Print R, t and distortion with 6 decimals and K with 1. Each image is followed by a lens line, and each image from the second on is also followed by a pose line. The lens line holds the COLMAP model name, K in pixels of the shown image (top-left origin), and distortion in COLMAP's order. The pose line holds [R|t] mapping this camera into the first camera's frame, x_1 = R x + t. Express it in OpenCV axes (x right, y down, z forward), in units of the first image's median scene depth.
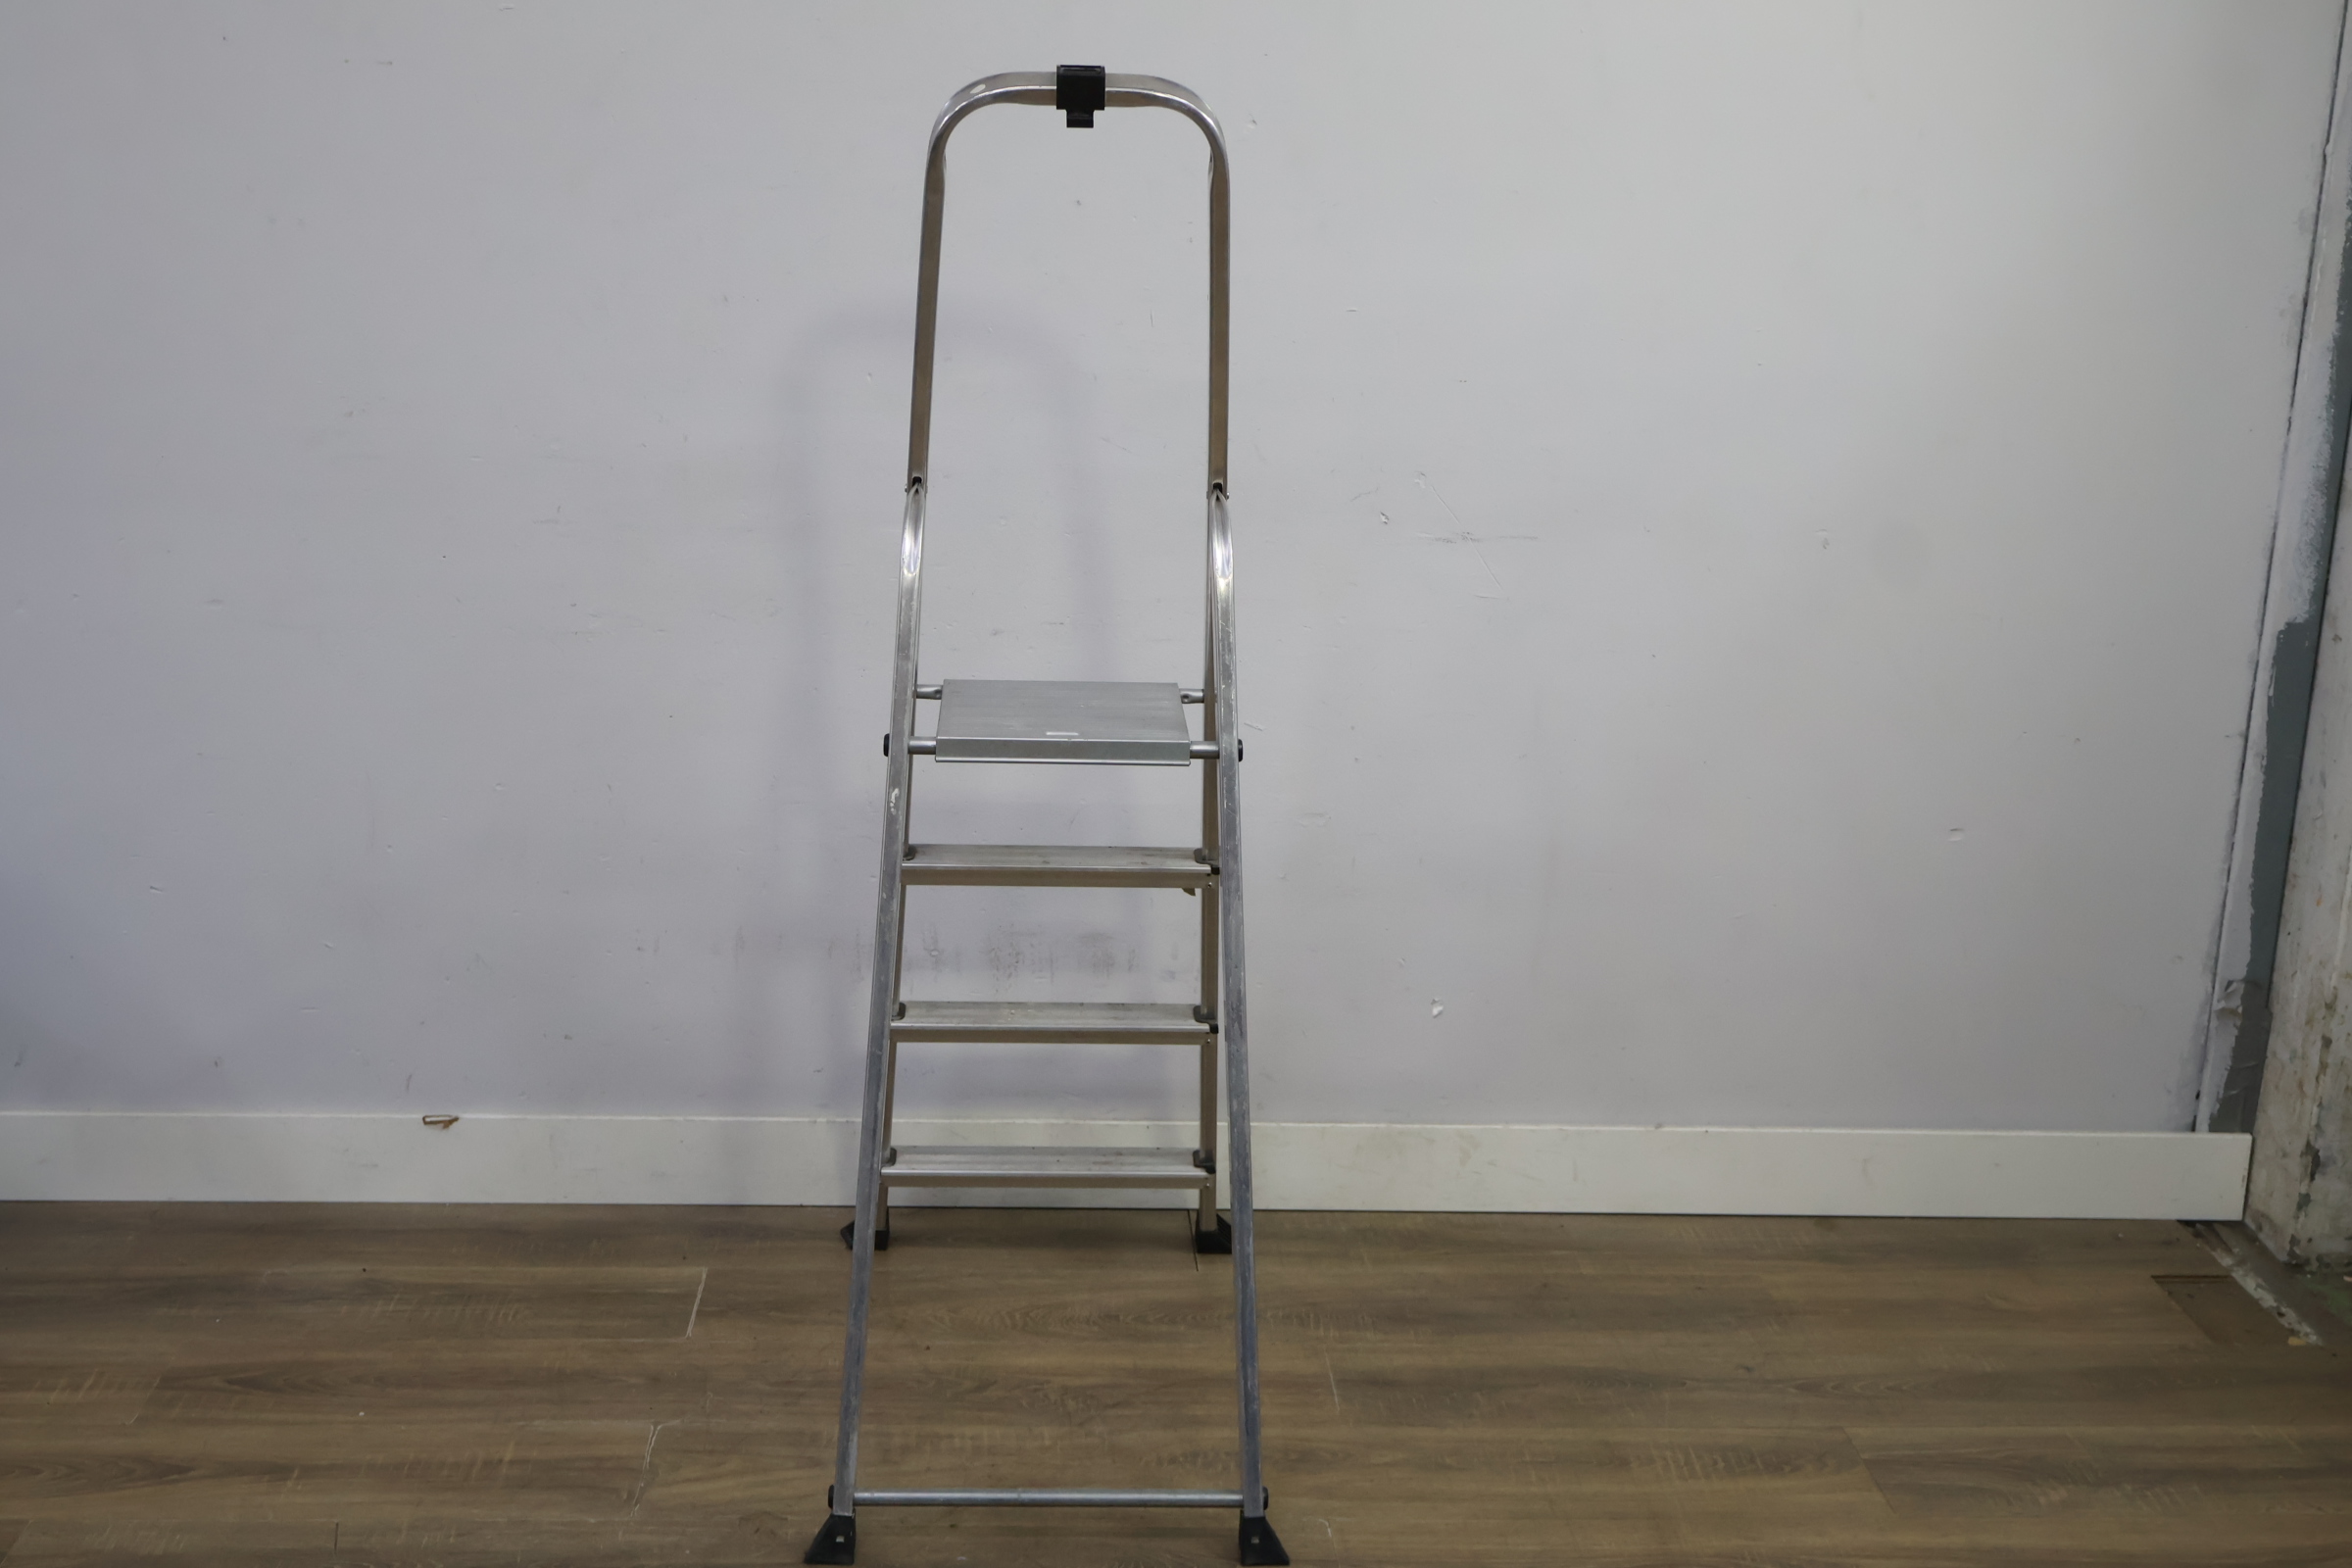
lens RADIAL K [[3036.1, 0, 1149.8], [0, 3036.1, 800.4], [0, 0, 1]] dist [-0.024350, -0.051443]
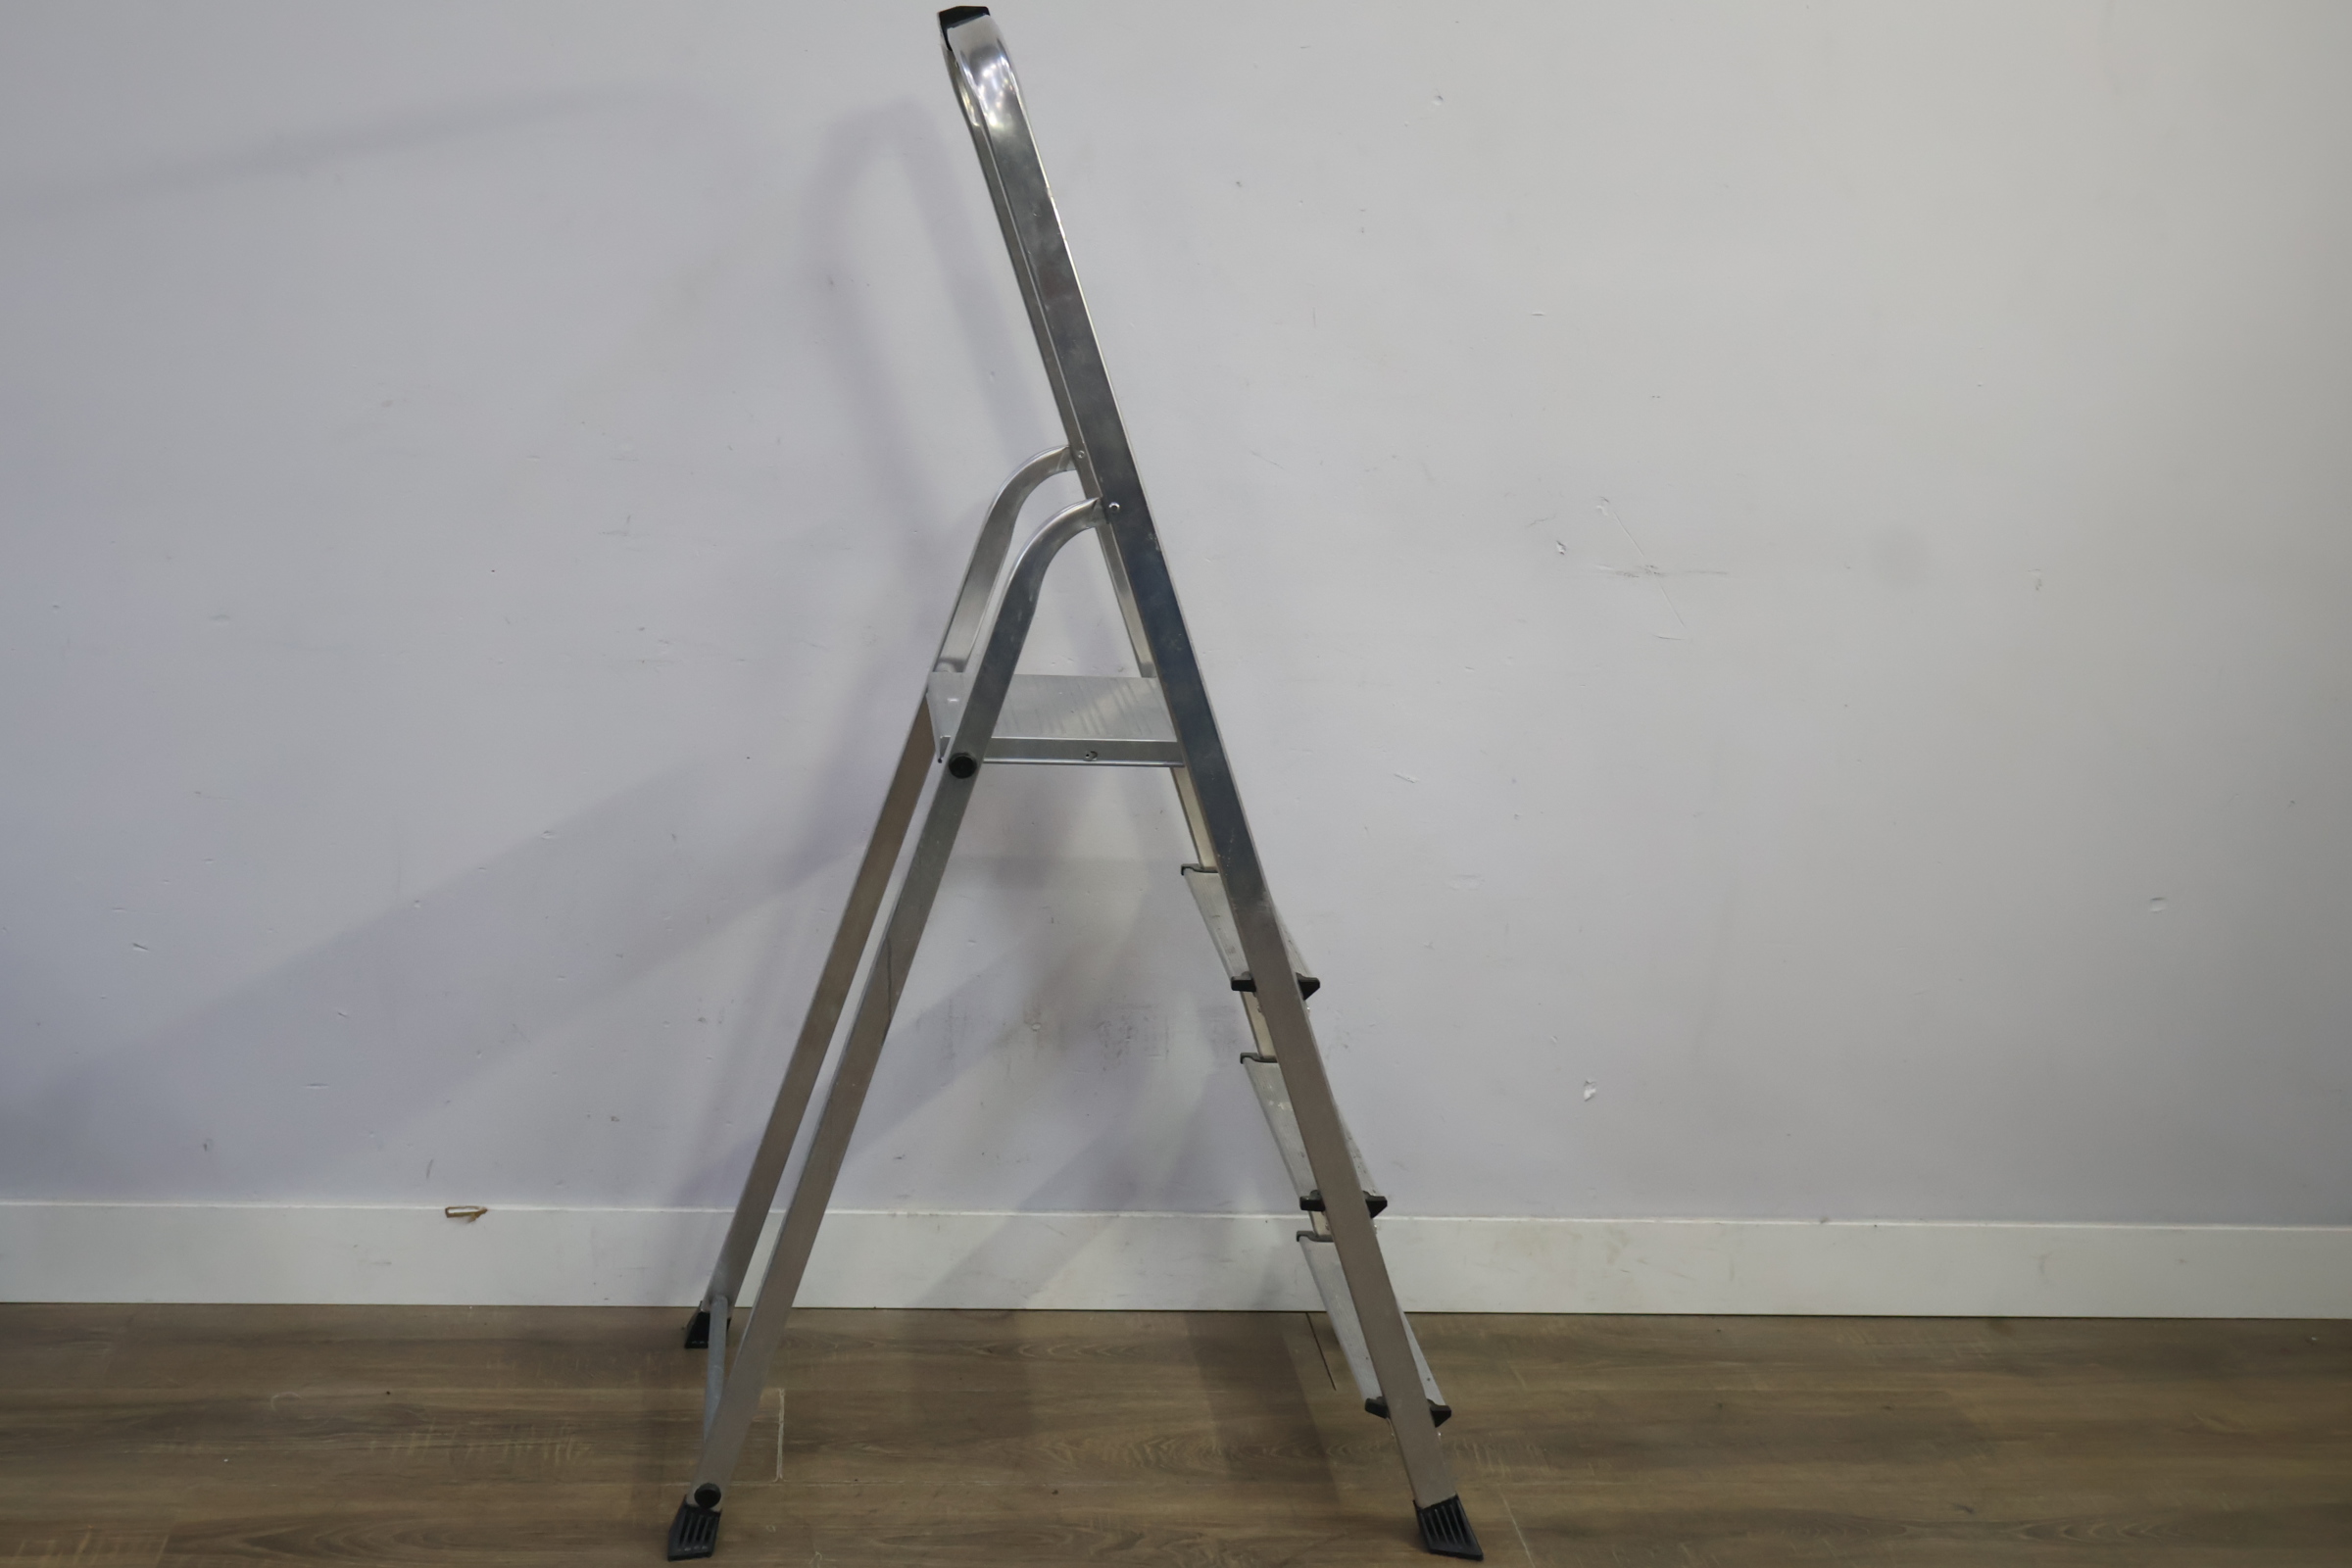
lens RADIAL K [[2960.1, 0, 1115.5], [0, 2960.1, 770.8], [0, 0, 1]] dist [-0.036205, -0.008351]
pose [[0.997435, 0.013915, 0.070215, -0.113471], [-0.014639, 0.999845, 0.009813, -0.034267], [-0.070068, -0.010816, 0.997484, 0.145294]]
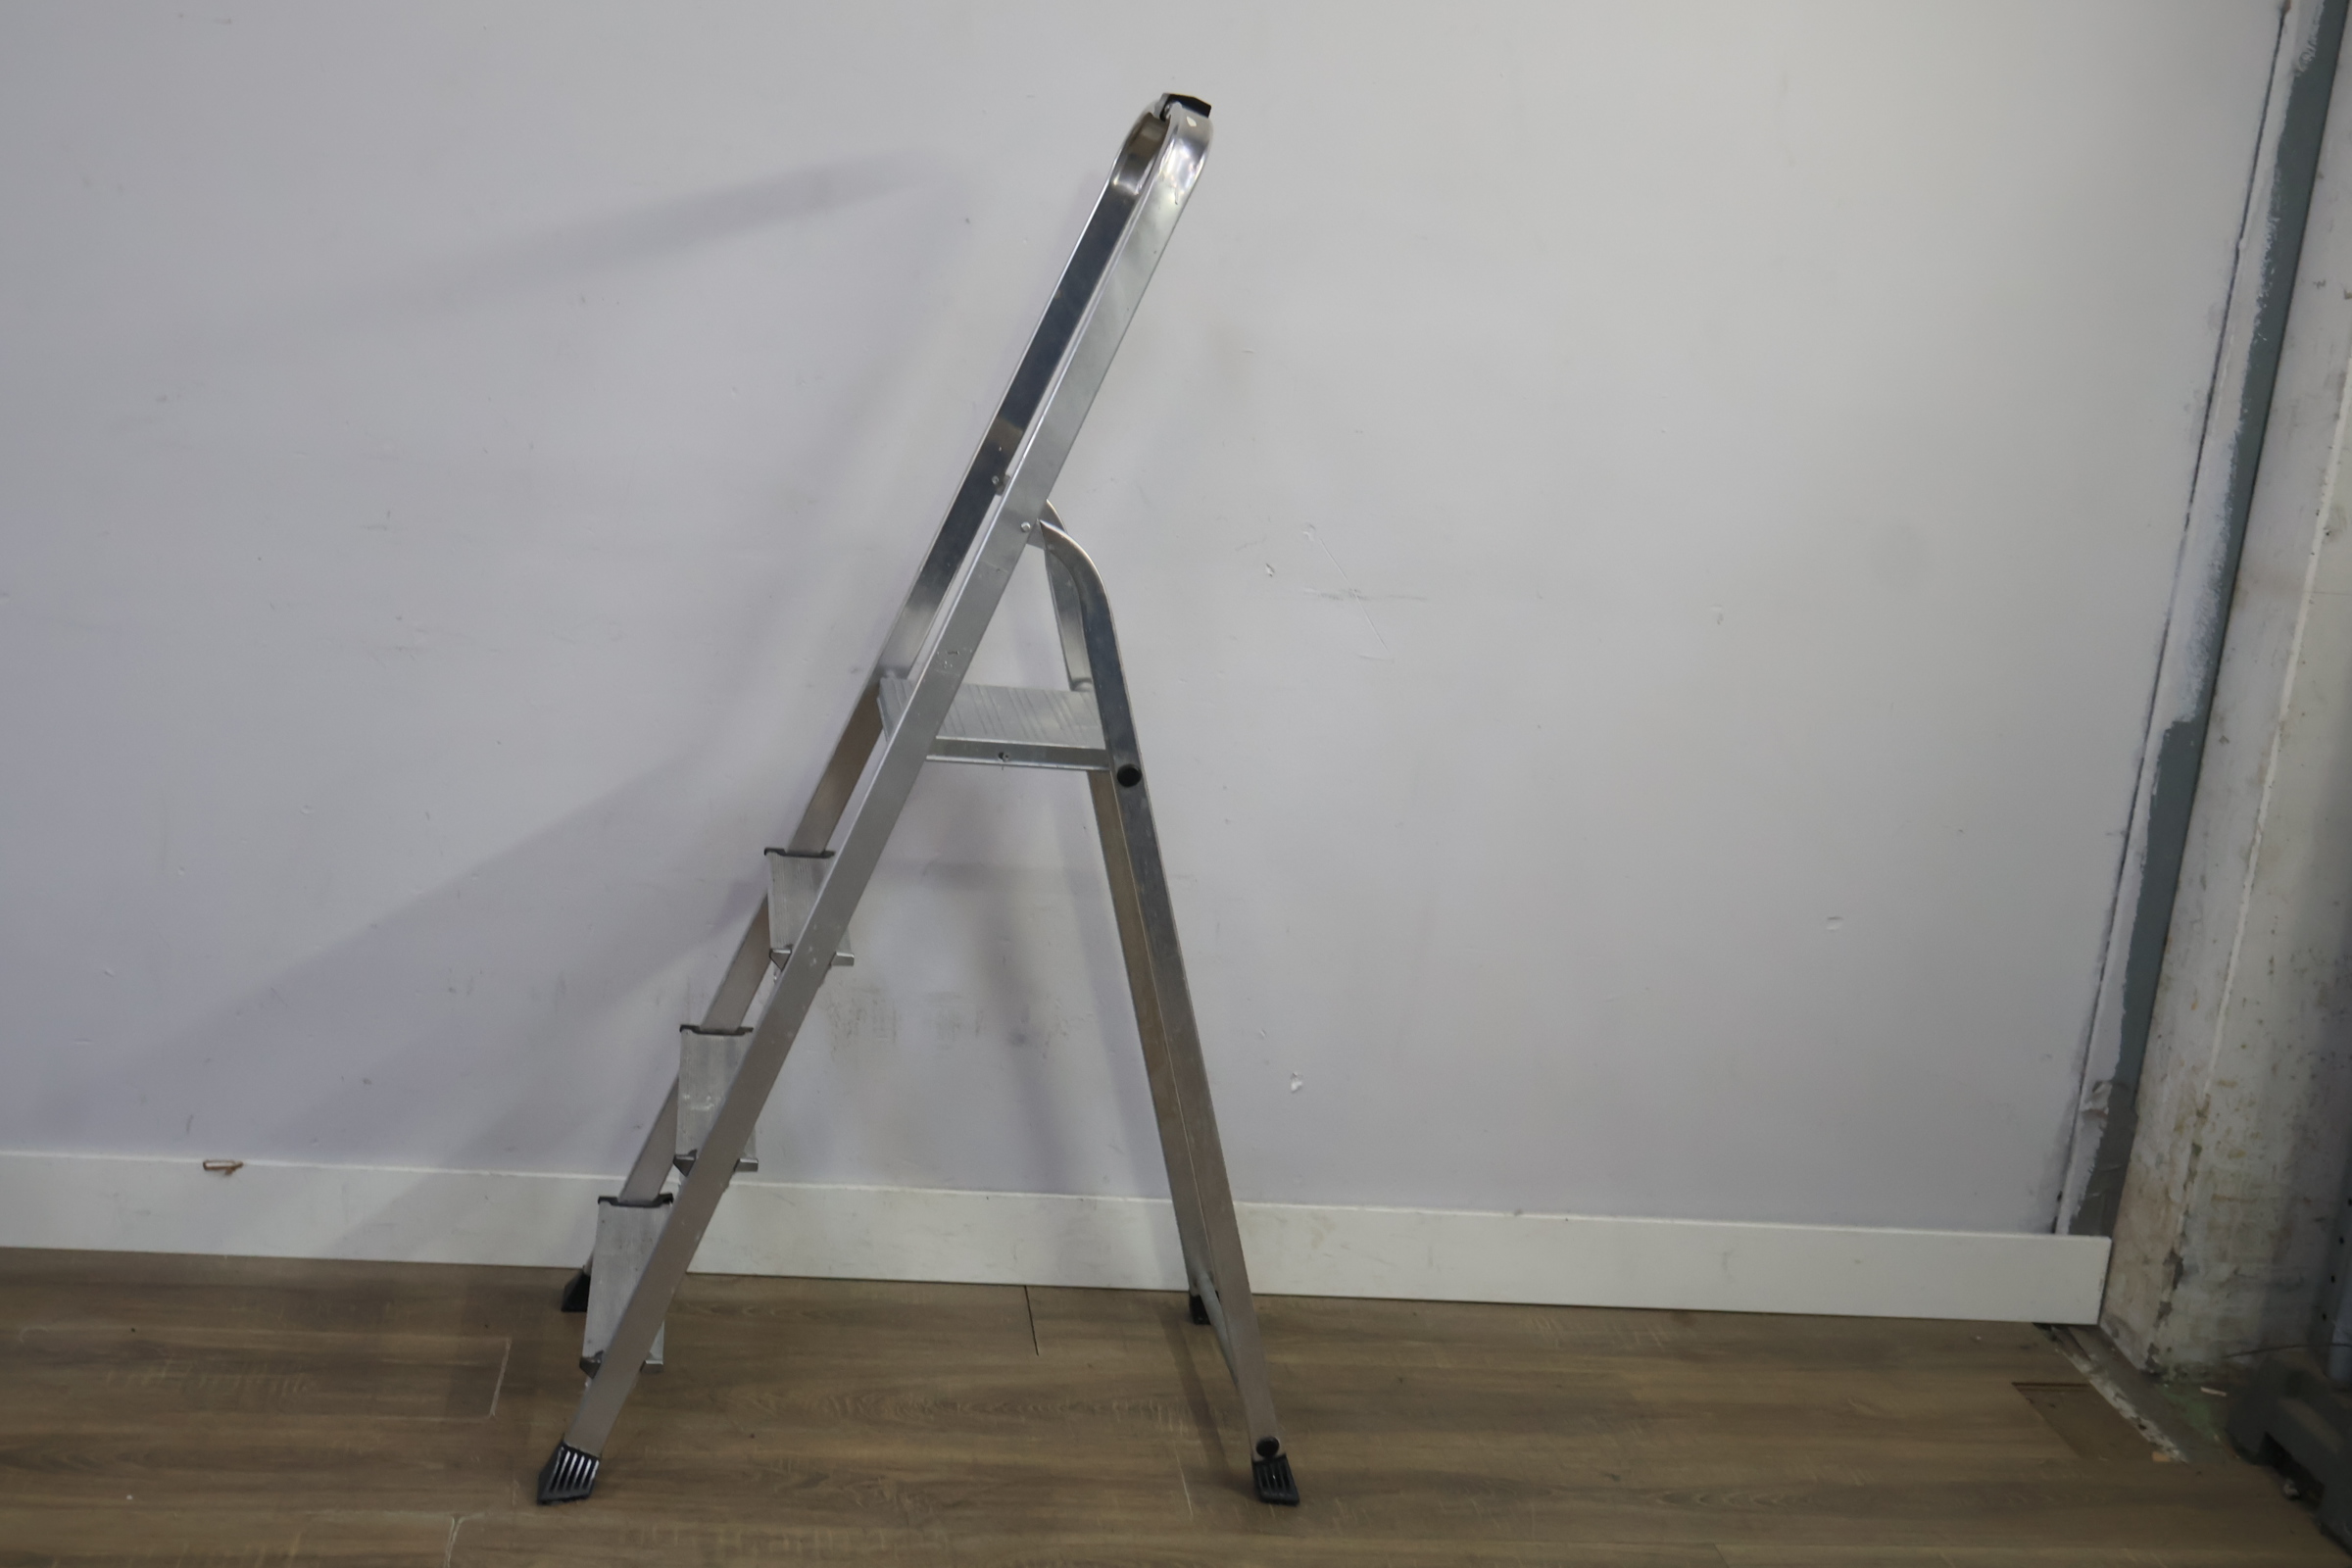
lens RADIAL K [[3001.1, 0, 1195.9], [0, 3001.1, 763.8], [0, 0, 1]] dist [-0.053240, 0.044502]
pose [[0.994091, 0.044833, 0.098861, -0.036056], [-0.043522, 0.998934, -0.015384, -0.016578], [-0.099445, 0.010990, 0.994982, 0.067205]]
